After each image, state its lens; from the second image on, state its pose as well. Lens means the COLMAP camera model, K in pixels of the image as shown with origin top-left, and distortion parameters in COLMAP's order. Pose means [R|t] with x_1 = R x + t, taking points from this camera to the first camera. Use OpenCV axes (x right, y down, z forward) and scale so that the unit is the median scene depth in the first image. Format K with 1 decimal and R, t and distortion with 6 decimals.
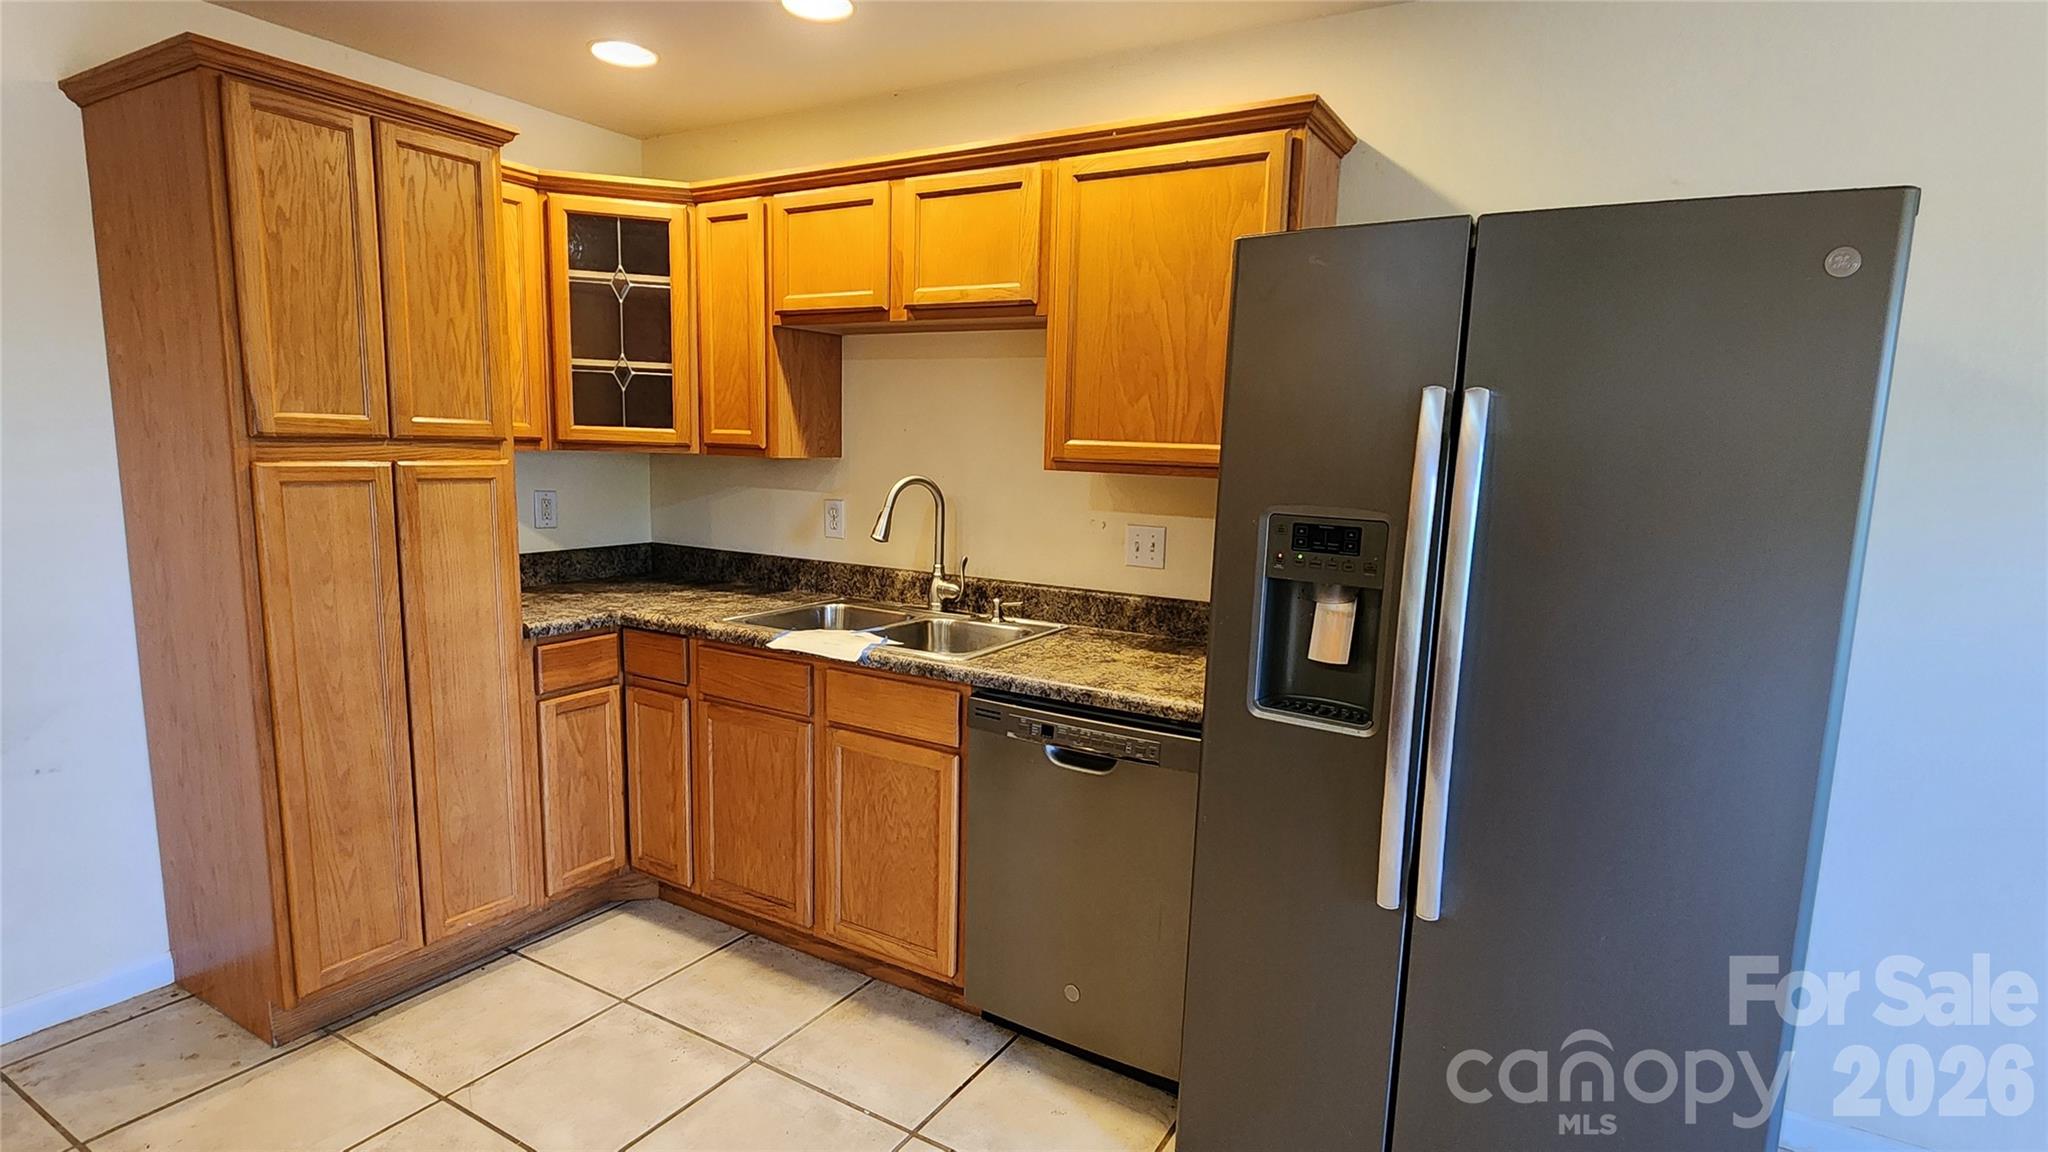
lens RADIAL K [[1010.9, 0, 1036.4], [0, 1010.9, 587.8], [0, 0, 1]] dist [-0.001772, 0.001464]
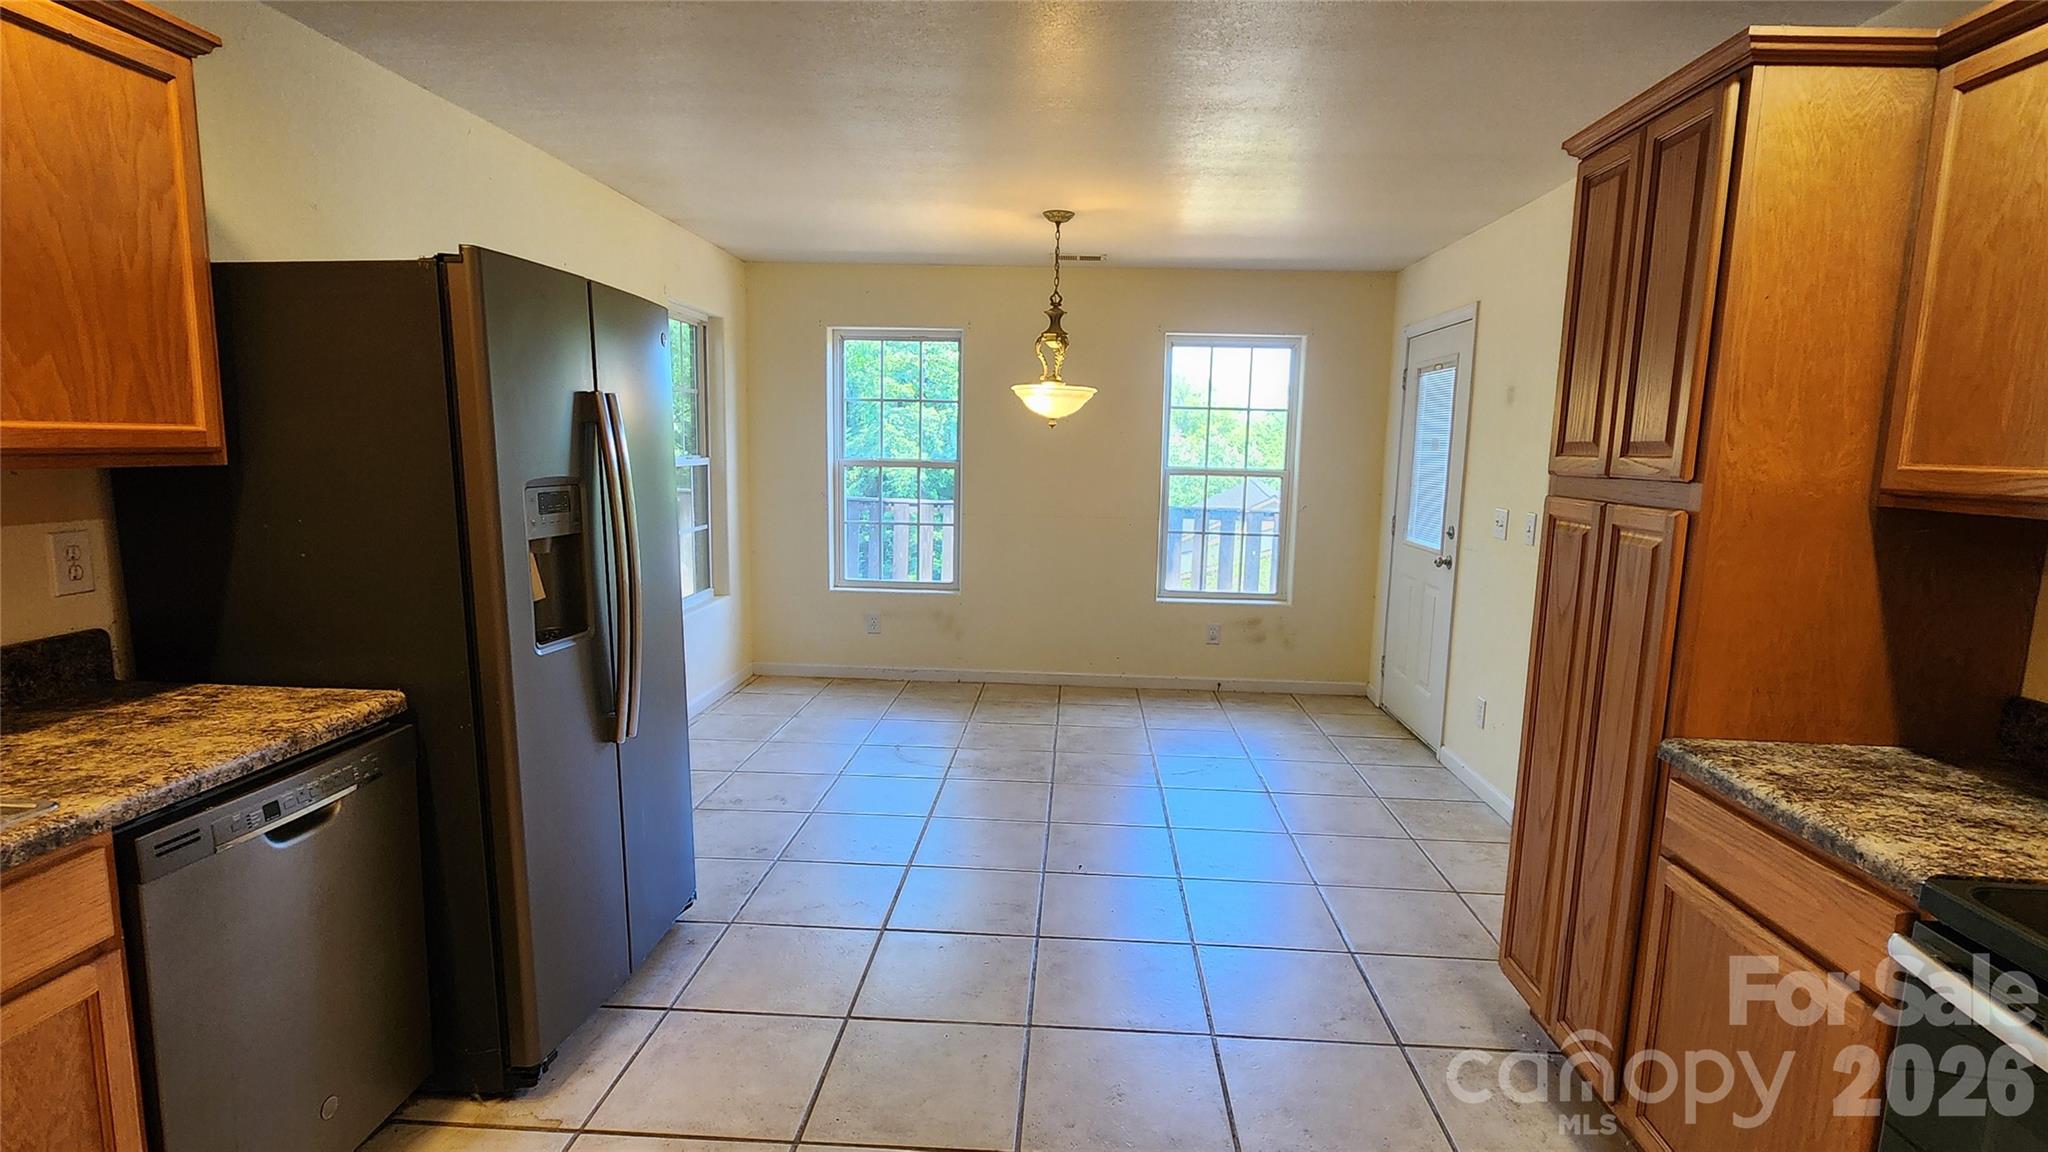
lens RADIAL K [[1010.9, 0, 1024.8], [0, 1010.9, 591.1], [0, 0, 1]] dist [-0.001772, 0.001464]
pose [[-0.449275, -0.168327, 0.877393, -0.748125], [0.095641, 0.967384, 0.234565, -0.120183], [-0.888259, 0.189299, -0.418523, 0.666104]]
